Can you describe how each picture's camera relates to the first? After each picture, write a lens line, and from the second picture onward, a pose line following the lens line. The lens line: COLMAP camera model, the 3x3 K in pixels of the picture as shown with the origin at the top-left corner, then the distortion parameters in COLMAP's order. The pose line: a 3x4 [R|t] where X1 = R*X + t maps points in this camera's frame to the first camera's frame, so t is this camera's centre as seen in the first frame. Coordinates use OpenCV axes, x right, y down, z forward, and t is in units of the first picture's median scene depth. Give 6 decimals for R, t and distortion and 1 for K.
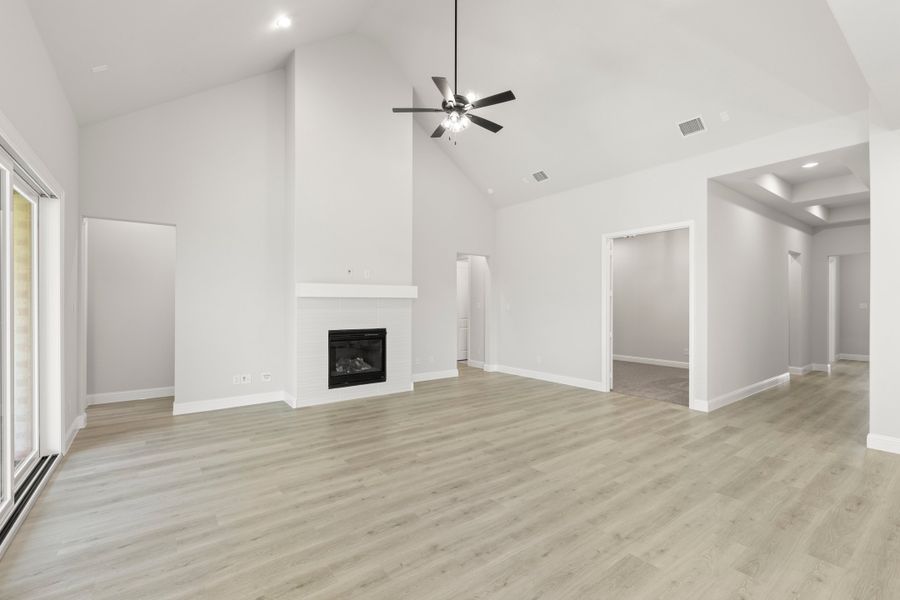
lens RADIAL K [[397.0, 0, 453.0], [0, 397.0, 305.3], [0, 0, 1]] dist [-0.001315, -0.000616]
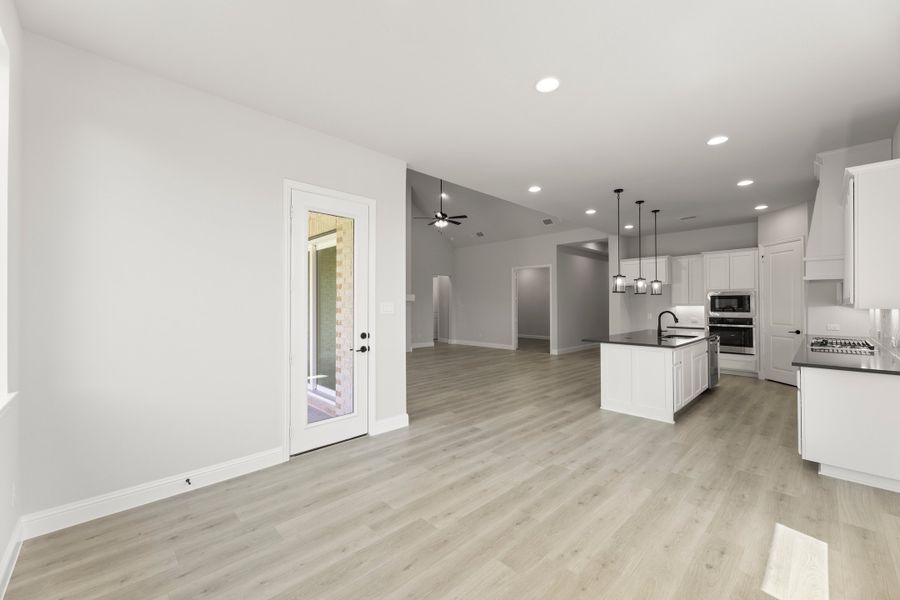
lens RADIAL K [[397.0, 0, 453.0], [0, 397.0, 305.3], [0, 0, 1]] dist [-0.001315, -0.000616]
pose [[0.991678, 0.002087, 0.128729, -0.130622], [-0.000223, 0.999895, -0.014494, 0.025170], [-0.128746, 0.014345, 0.991574, -0.749138]]
